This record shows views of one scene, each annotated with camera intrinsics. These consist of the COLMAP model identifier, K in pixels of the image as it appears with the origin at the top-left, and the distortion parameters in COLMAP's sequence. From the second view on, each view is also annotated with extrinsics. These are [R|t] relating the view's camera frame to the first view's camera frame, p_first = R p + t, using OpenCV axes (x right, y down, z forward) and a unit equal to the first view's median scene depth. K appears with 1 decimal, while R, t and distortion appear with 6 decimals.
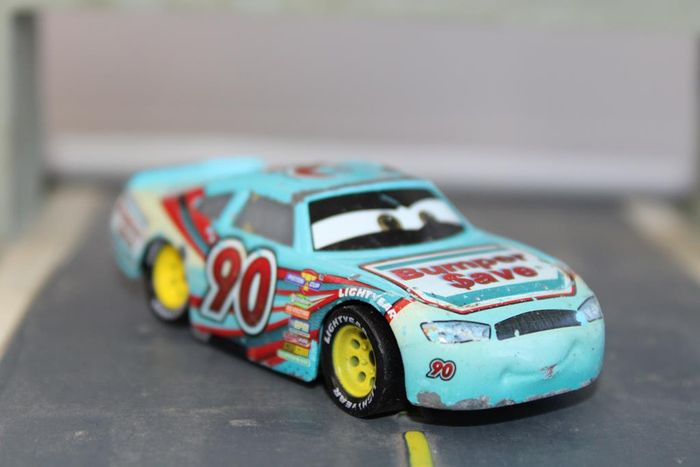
lens RADIAL K [[1783.1, 0, 350.0], [0, 1783.1, 233.5], [0, 0, 1]] dist [-0.410414, 0.106883]
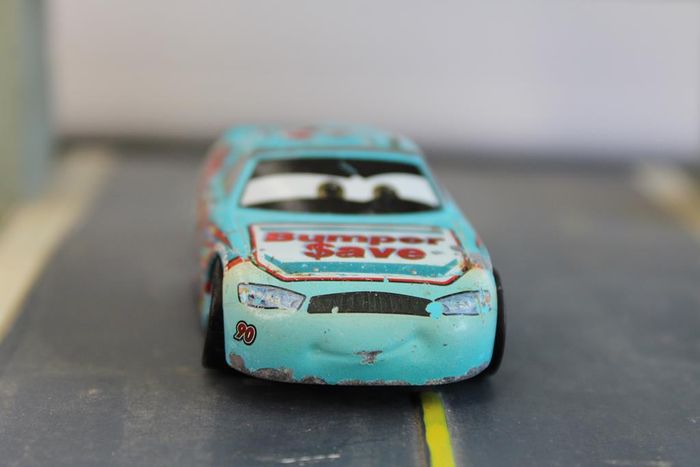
lens RADIAL K [[1783.1, 0, 350.0], [0, 1783.1, 233.5], [0, 0, 1]] dist [-0.410414, 0.106883]
pose [[0.857908, 0.124347, -0.498530, 0.566136], [-0.129756, 0.991257, 0.023951, -0.007864], [0.497150, 0.044140, 0.866541, 0.179297]]
